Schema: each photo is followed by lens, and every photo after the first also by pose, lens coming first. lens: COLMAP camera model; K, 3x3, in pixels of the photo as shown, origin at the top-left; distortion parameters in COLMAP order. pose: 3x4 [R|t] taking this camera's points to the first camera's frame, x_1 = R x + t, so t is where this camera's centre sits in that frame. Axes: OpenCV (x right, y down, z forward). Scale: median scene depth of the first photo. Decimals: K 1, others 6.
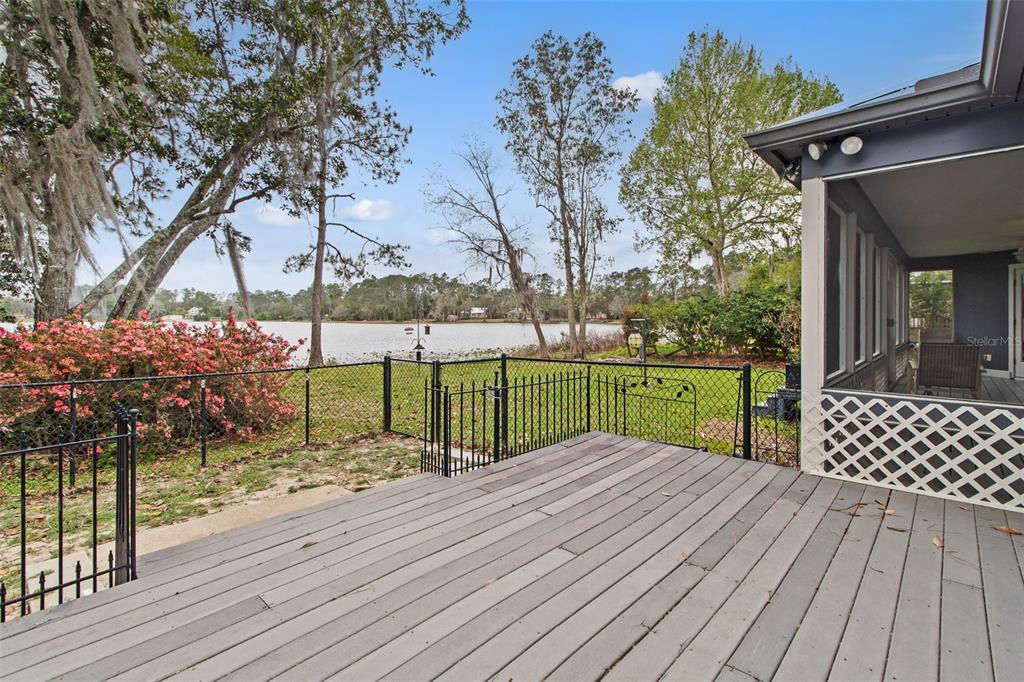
lens RADIAL K [[479.3, 0, 519.2], [0, 479.3, 322.7], [0, 0, 1]] dist [0.005582, 0.000142]
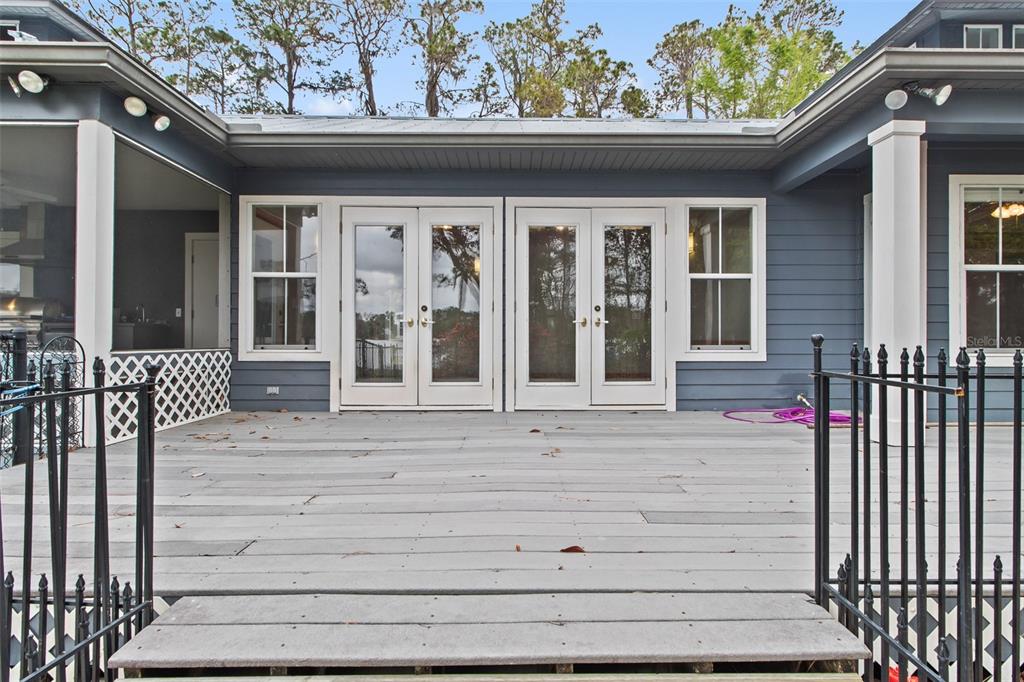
lens RADIAL K [[479.3, 0, 519.2], [0, 479.3, 322.7], [0, 0, 1]] dist [0.005582, 0.000142]
pose [[-0.678609, 0.025353, 0.734062, -0.688204], [0.006759, 0.999577, -0.028276, 0.127084], [-0.734469, -0.014227, -0.678493, 1.185222]]
